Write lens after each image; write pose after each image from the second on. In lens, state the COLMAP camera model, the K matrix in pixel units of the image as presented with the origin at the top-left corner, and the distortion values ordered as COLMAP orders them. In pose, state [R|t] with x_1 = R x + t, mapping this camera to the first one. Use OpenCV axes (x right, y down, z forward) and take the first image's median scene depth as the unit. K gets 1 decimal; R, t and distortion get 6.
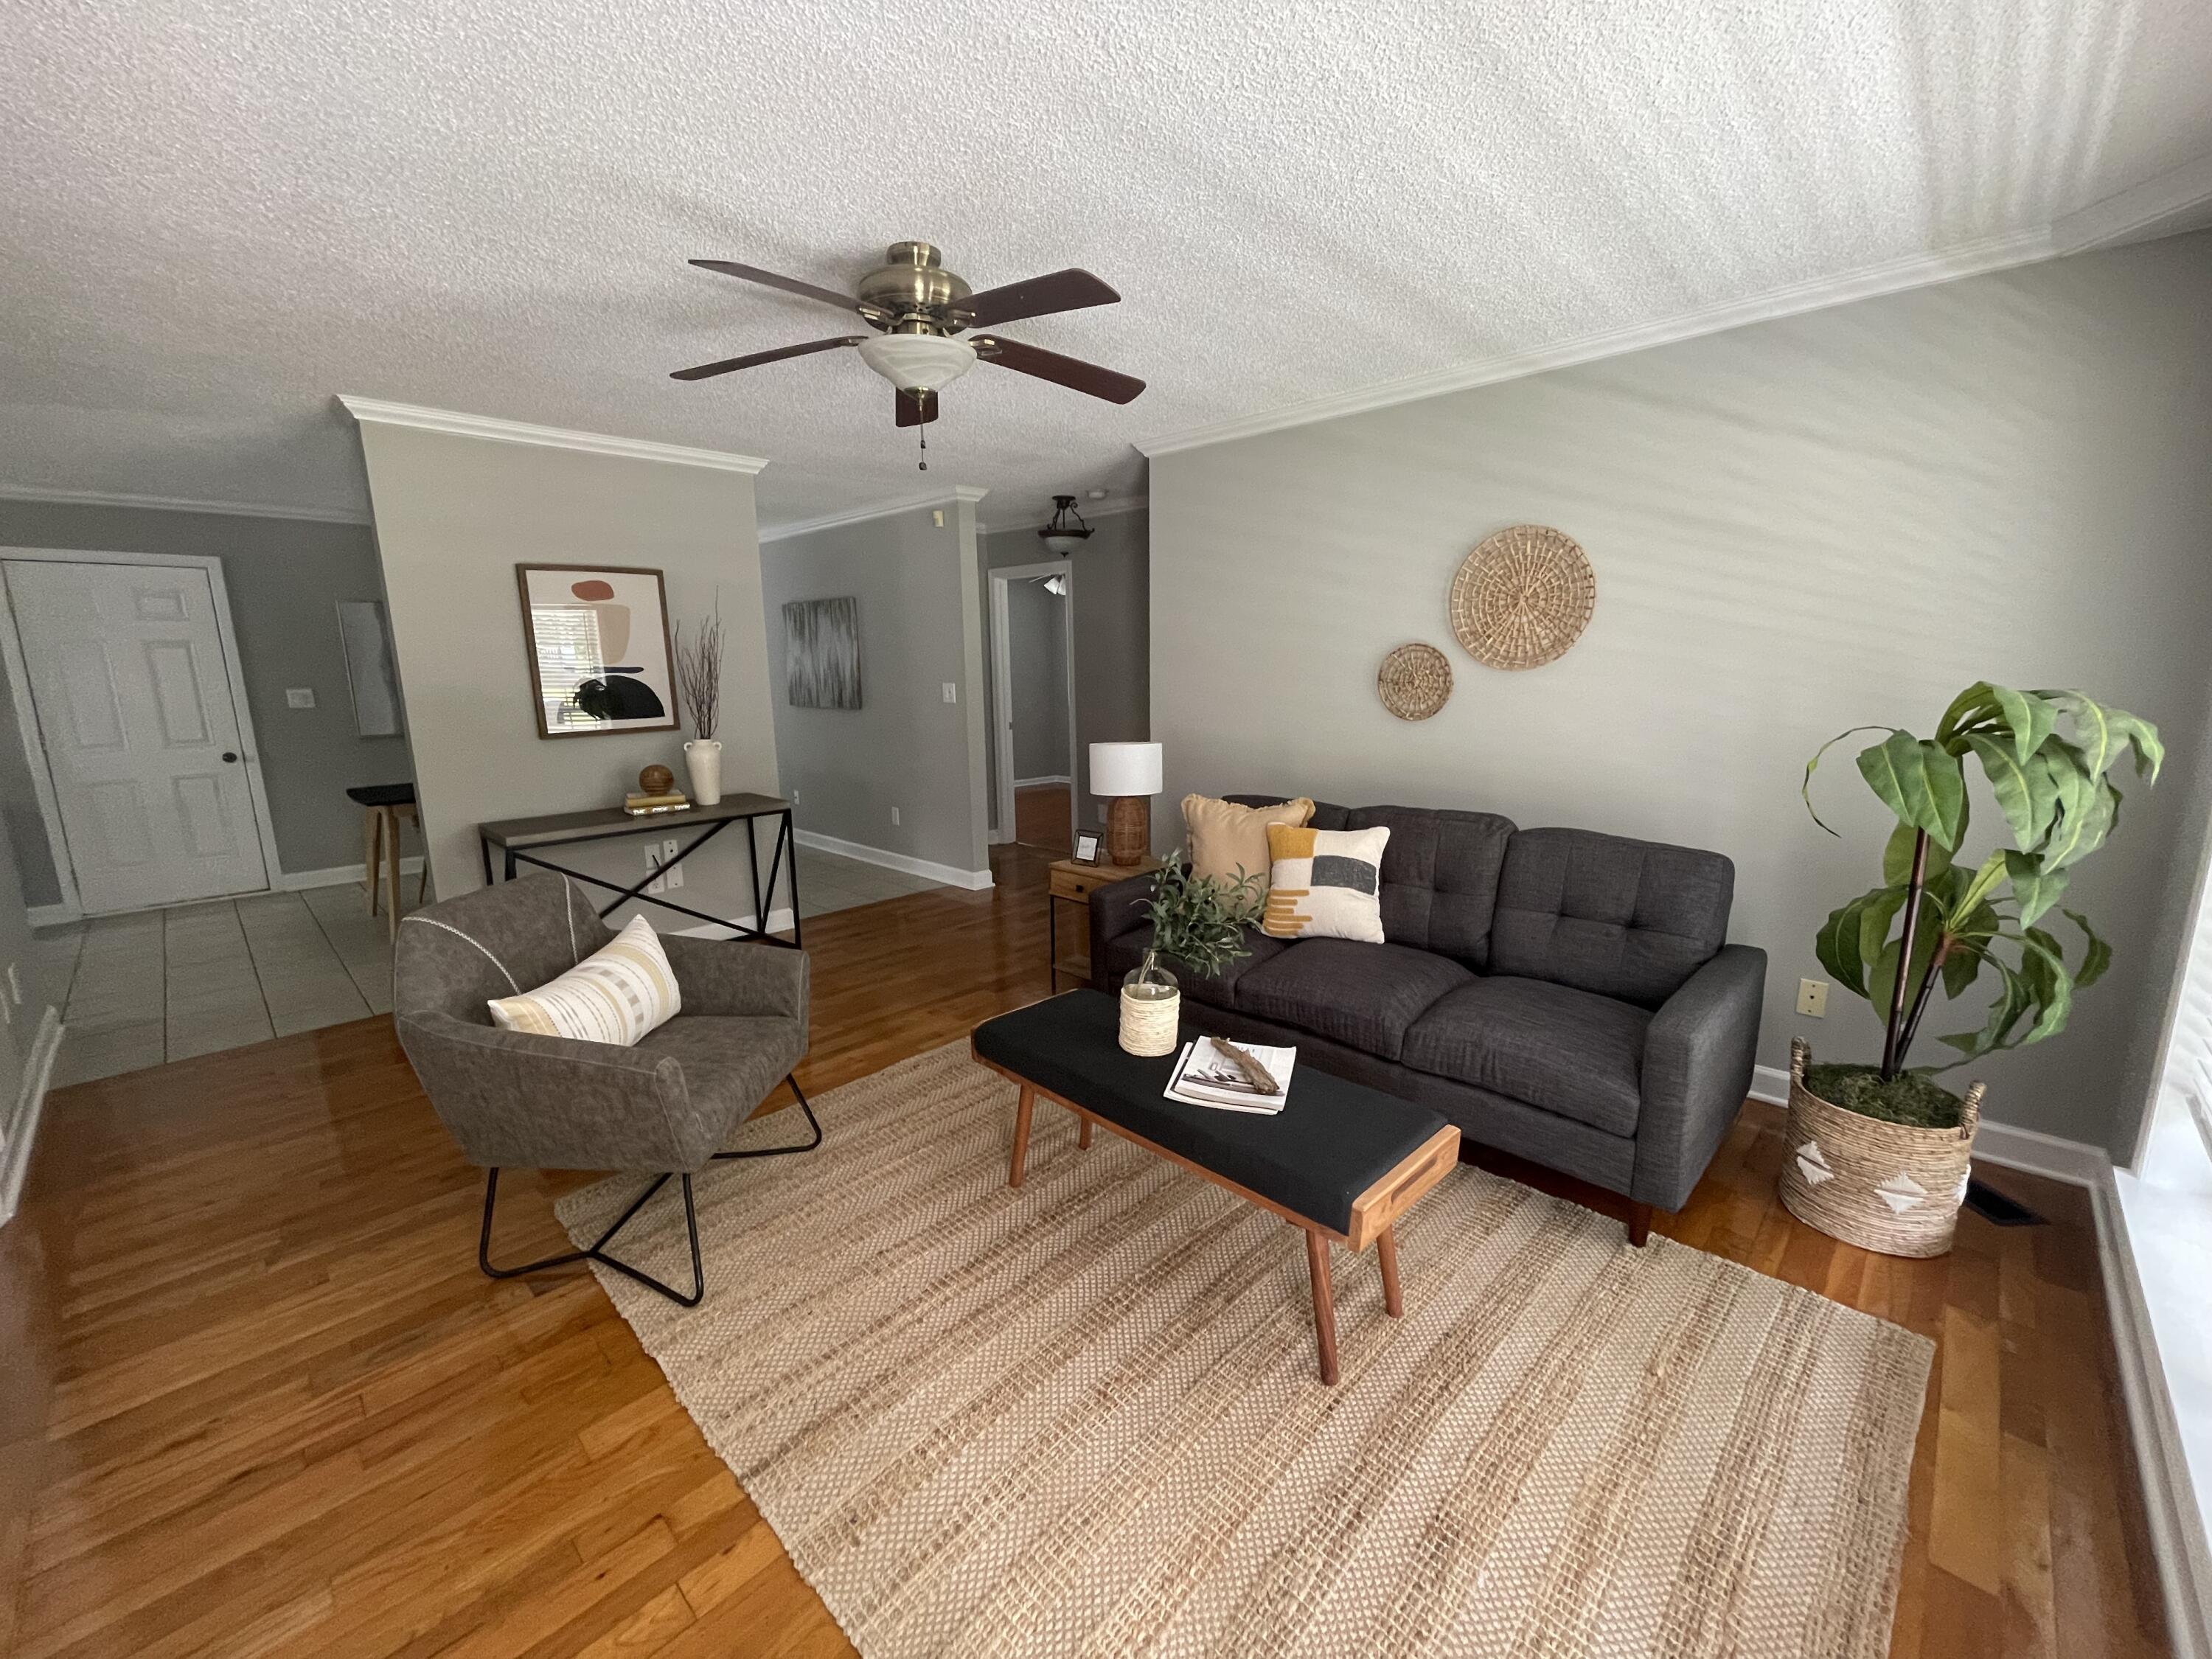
lens RADIAL K [[888.7, 0, 1102.6], [0, 888.7, 833.8], [0, 0, 1]] dist [-0.000042, 0.000192]
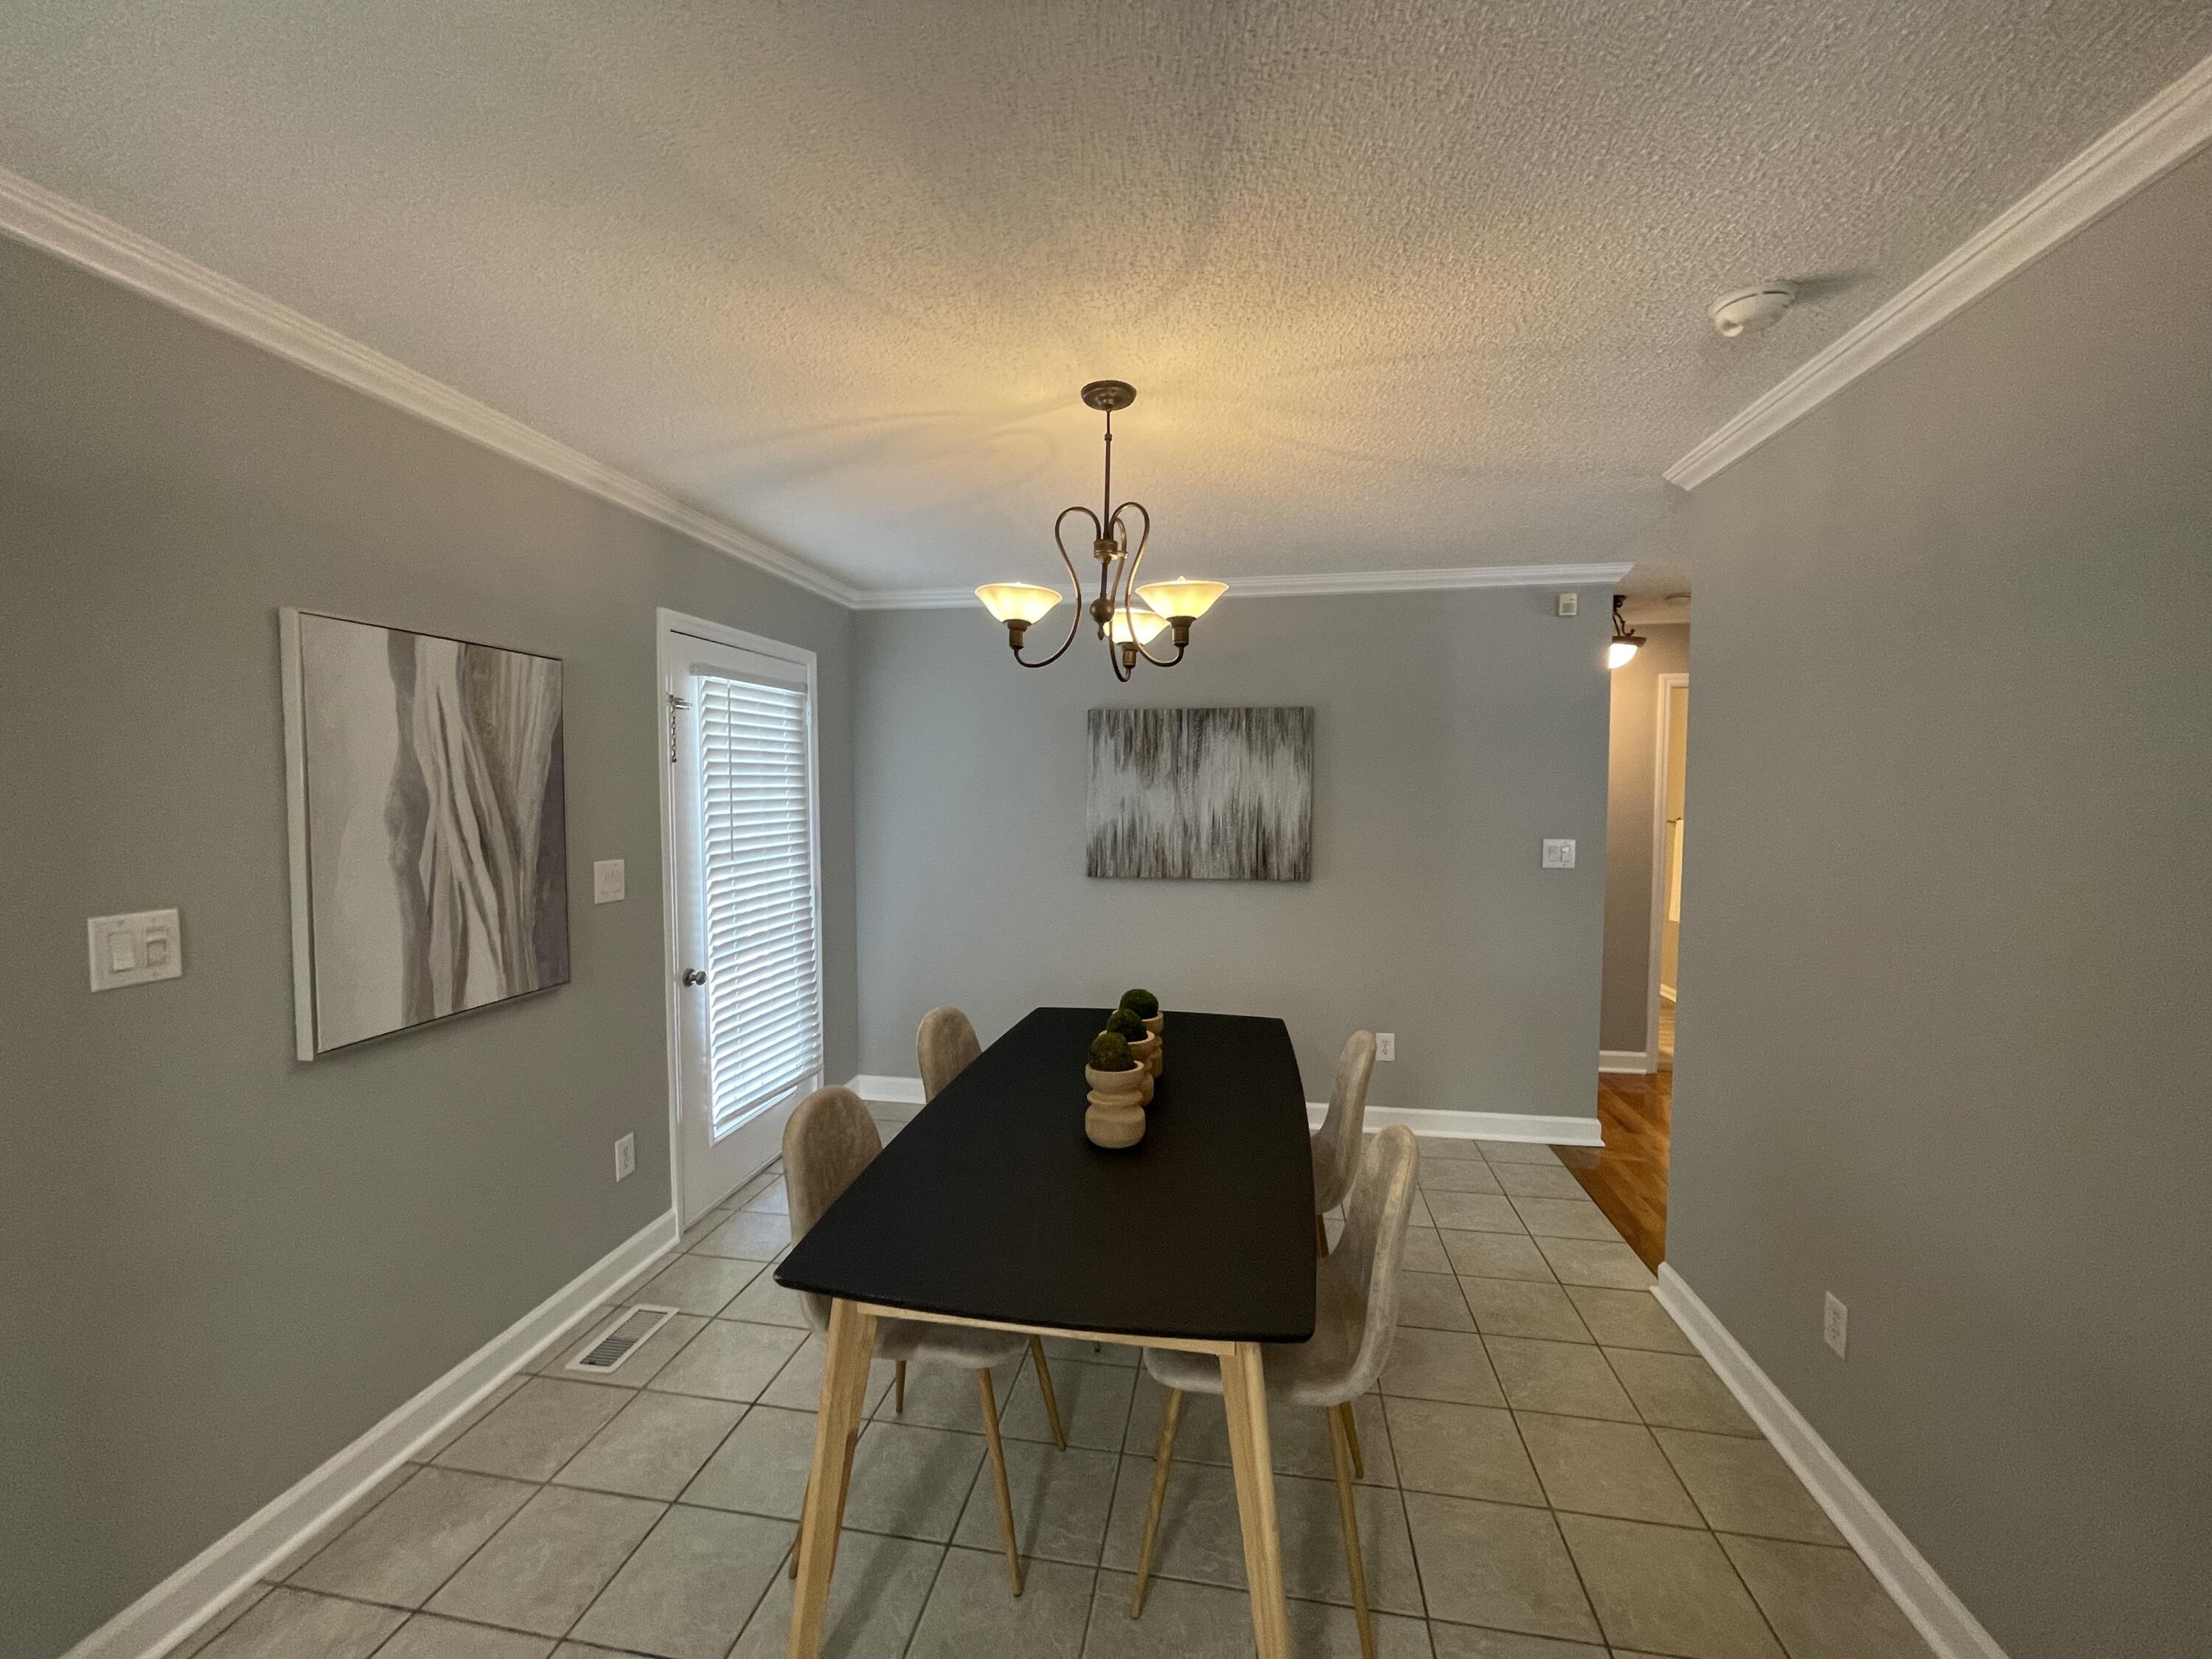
lens RADIAL K [[901.9, 0, 1106.0], [0, 901.9, 829.5], [0, 0, 1]] dist [-0.000470, -0.000084]
pose [[0.823546, -0.021141, 0.566856, -0.751504], [0.099462, 0.989205, -0.107610, -0.121701], [-0.558462, 0.145002, 0.816759, 0.556622]]
